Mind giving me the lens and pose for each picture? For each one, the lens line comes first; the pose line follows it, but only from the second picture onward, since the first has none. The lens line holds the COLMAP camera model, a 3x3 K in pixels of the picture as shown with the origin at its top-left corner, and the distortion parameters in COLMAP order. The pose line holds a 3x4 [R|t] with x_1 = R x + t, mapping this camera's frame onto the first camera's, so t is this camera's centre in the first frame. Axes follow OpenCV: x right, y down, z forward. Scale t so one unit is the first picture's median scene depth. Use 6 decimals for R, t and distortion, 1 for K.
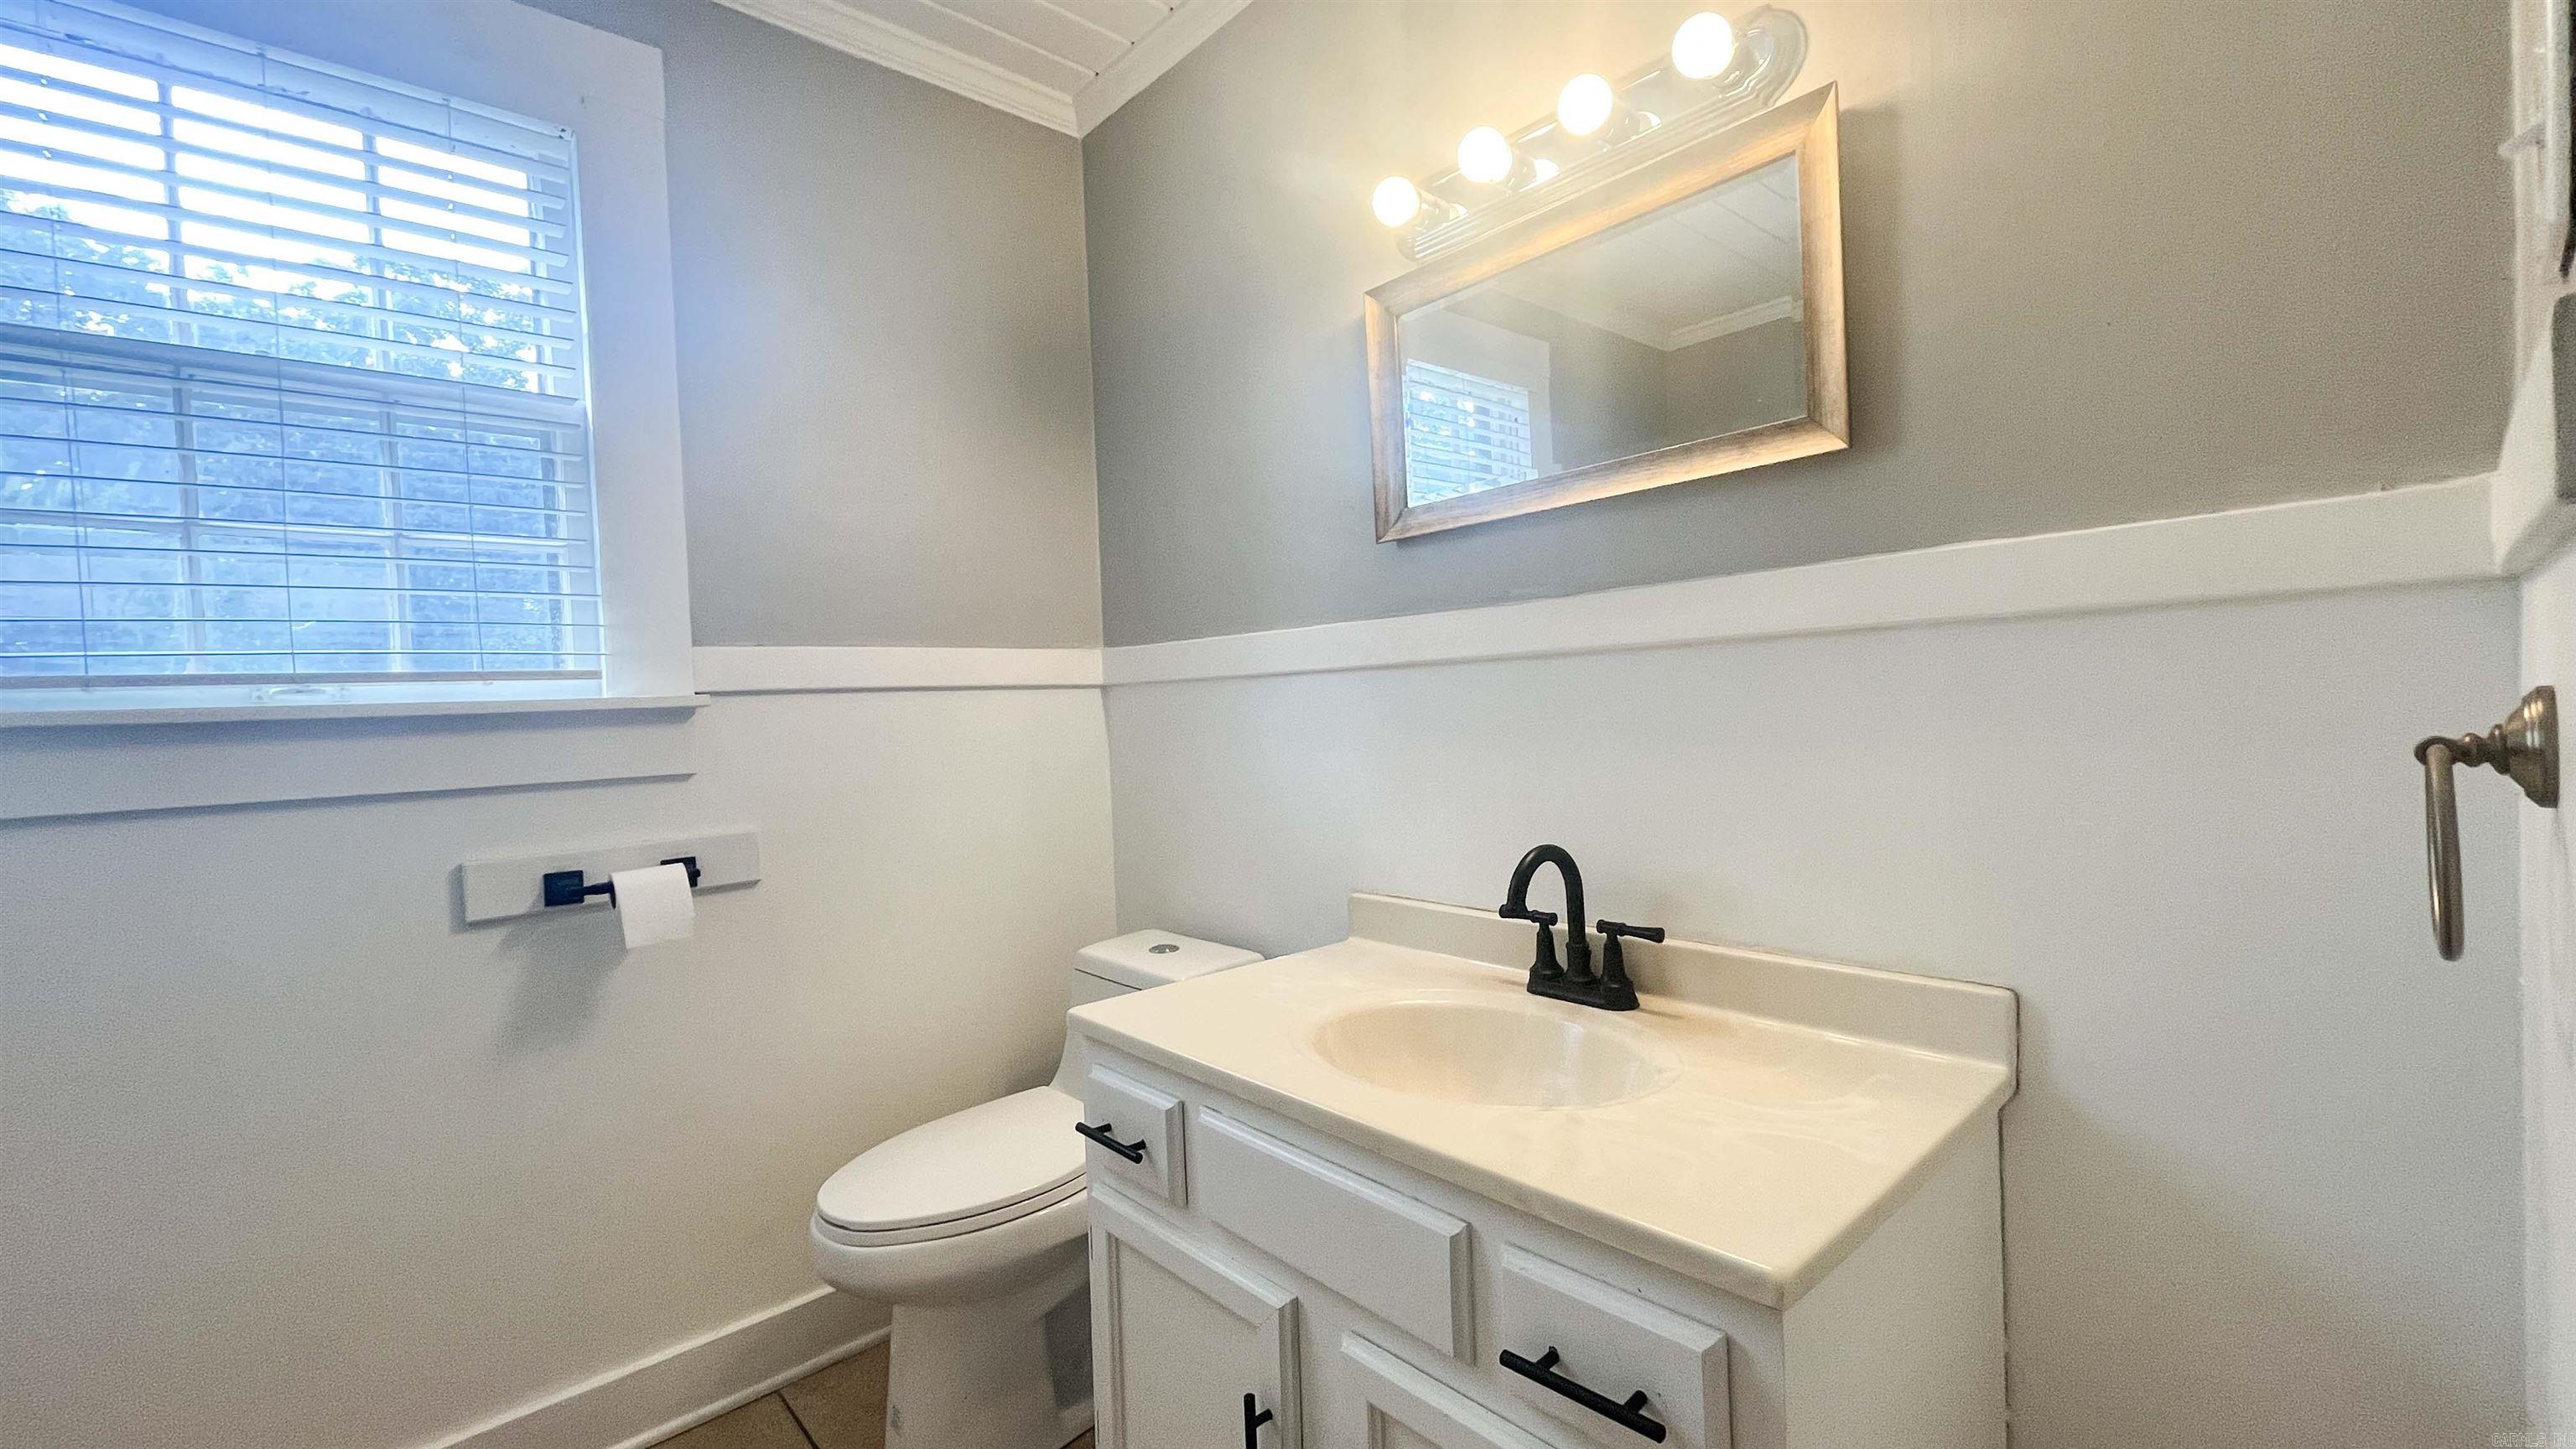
lens RADIAL K [[1062.9, 0, 1288.0], [0, 1062.9, 724.5], [0, 0, 1]] dist [-0.000154, -0.000244]
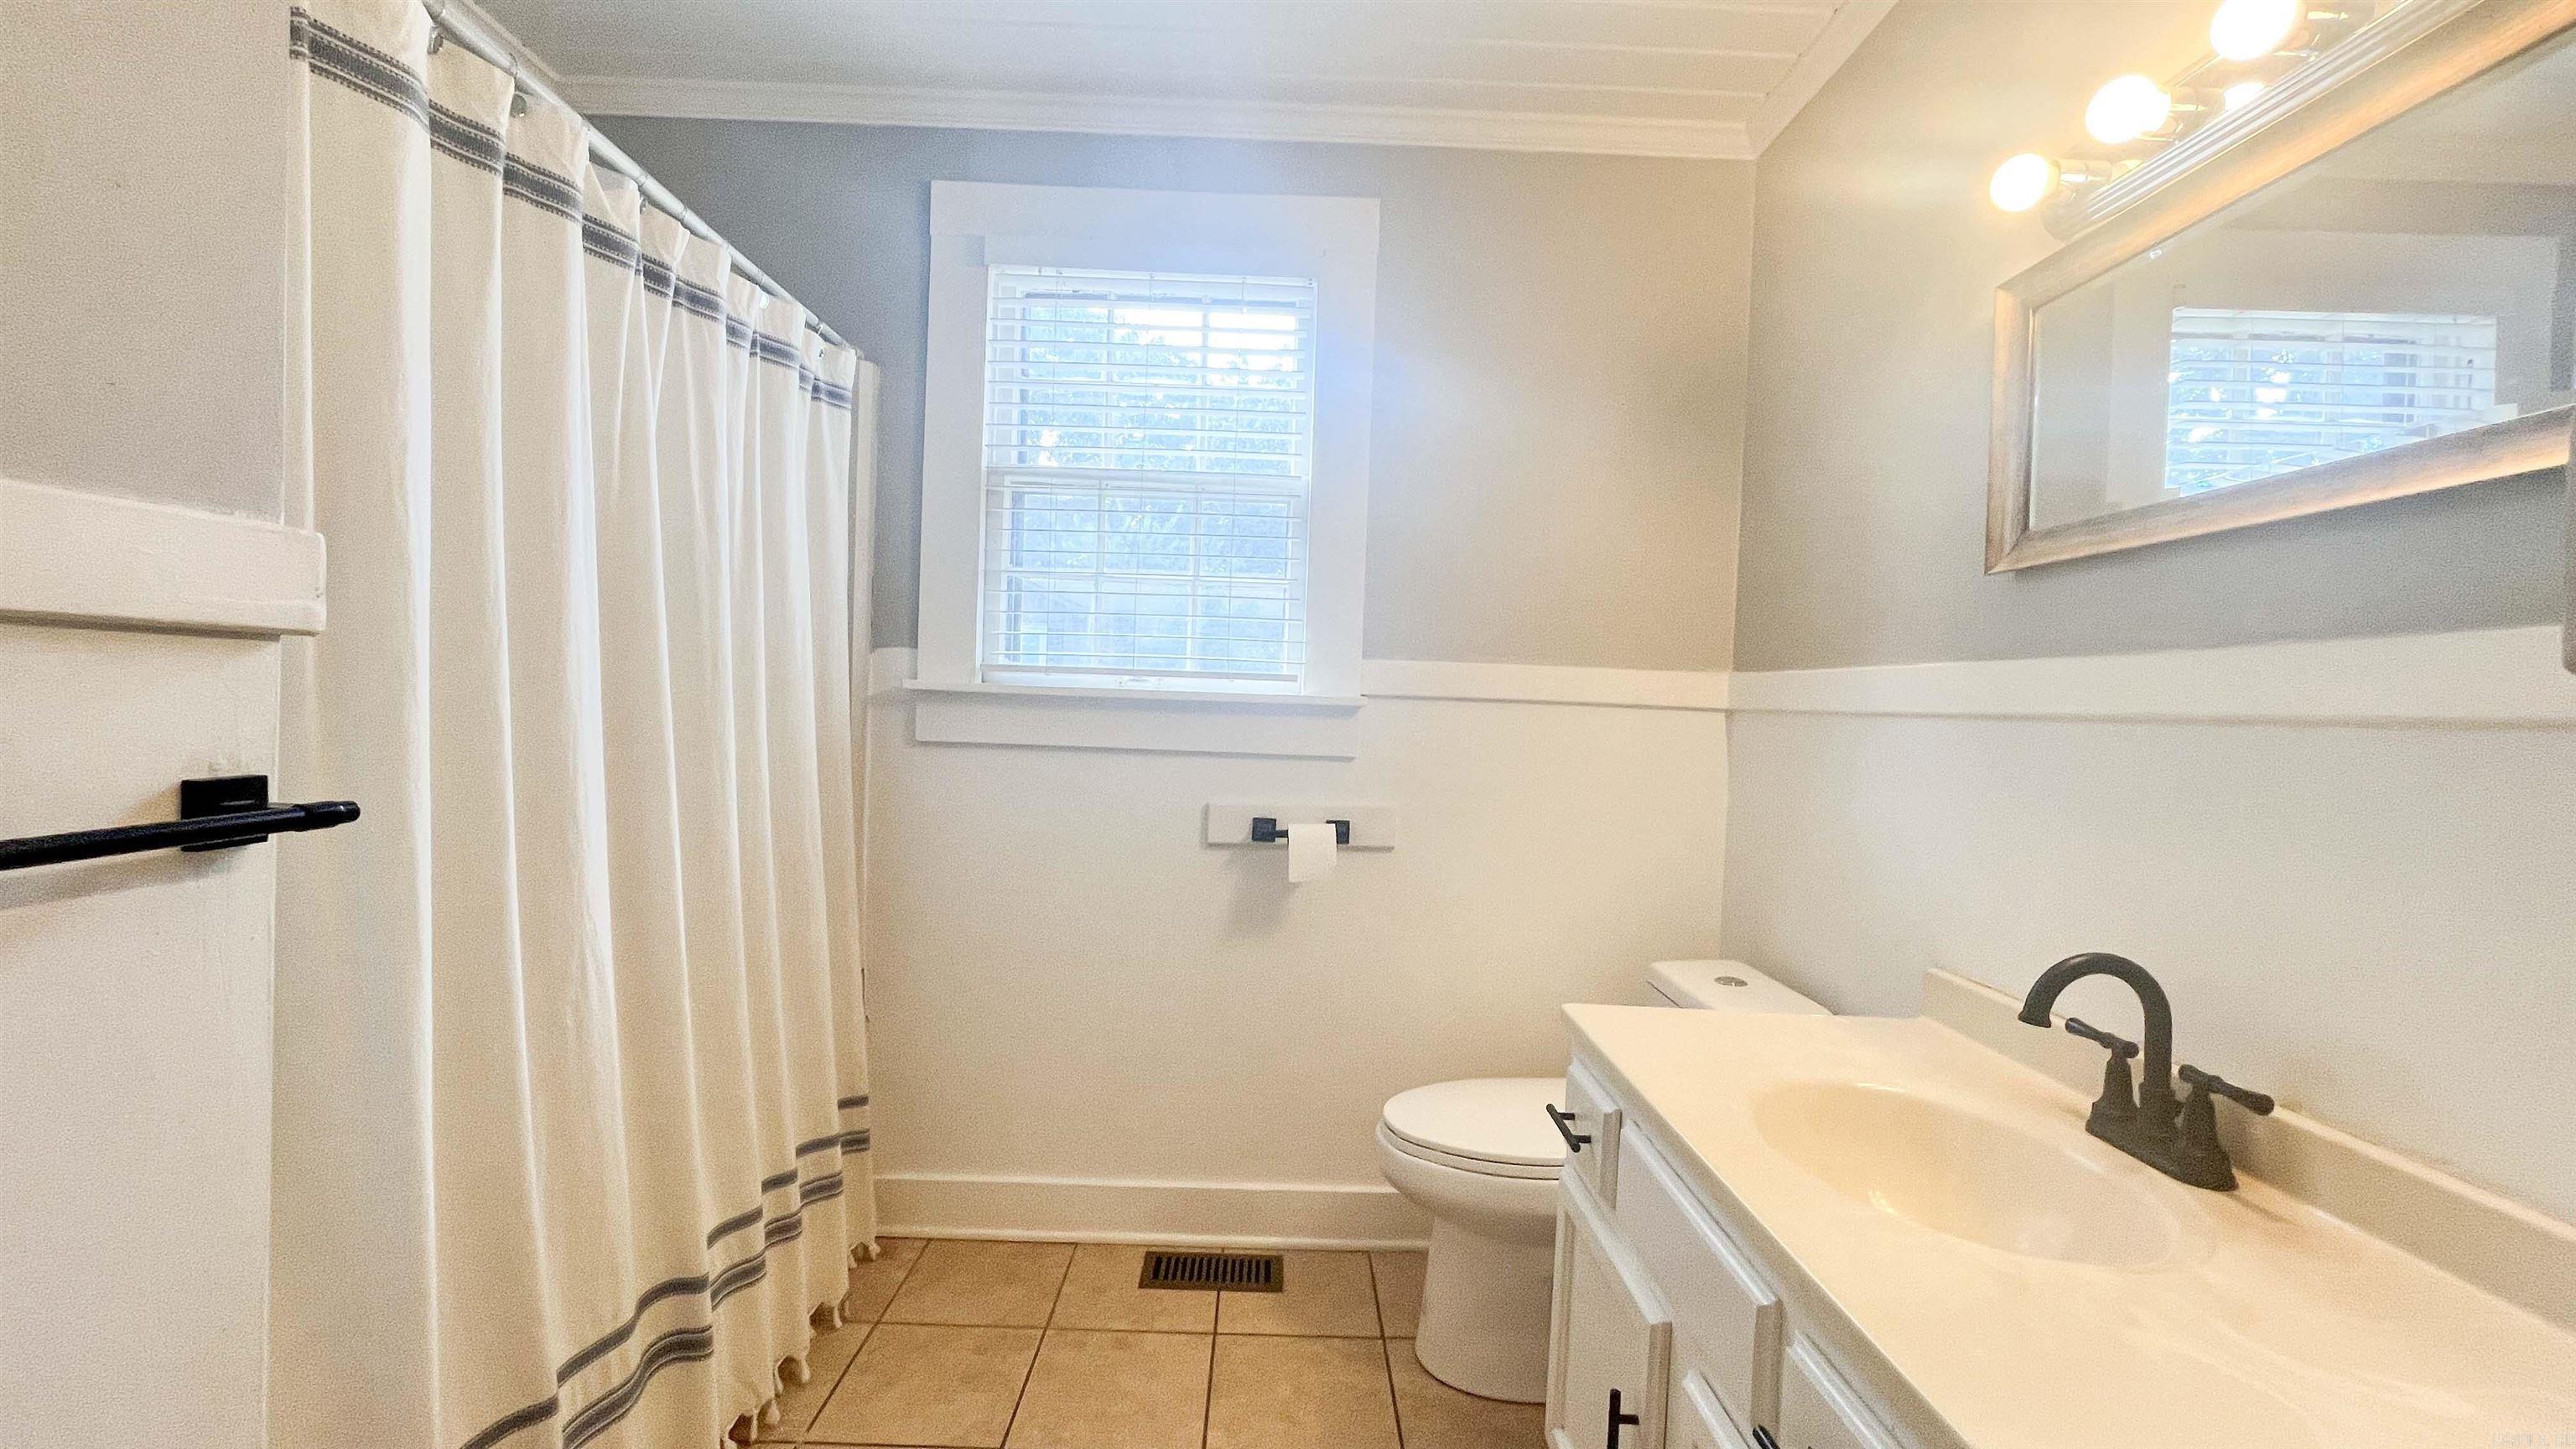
lens RADIAL K [[1062.9, 0, 1288.0], [0, 1062.9, 724.5], [0, 0, 1]] dist [-0.000154, -0.000244]
pose [[0.743712, 0.082572, -0.663381, 0.263510], [-0.081713, 0.996130, 0.032382, -0.032028], [0.663487, 0.030124, 0.747581, -0.027176]]
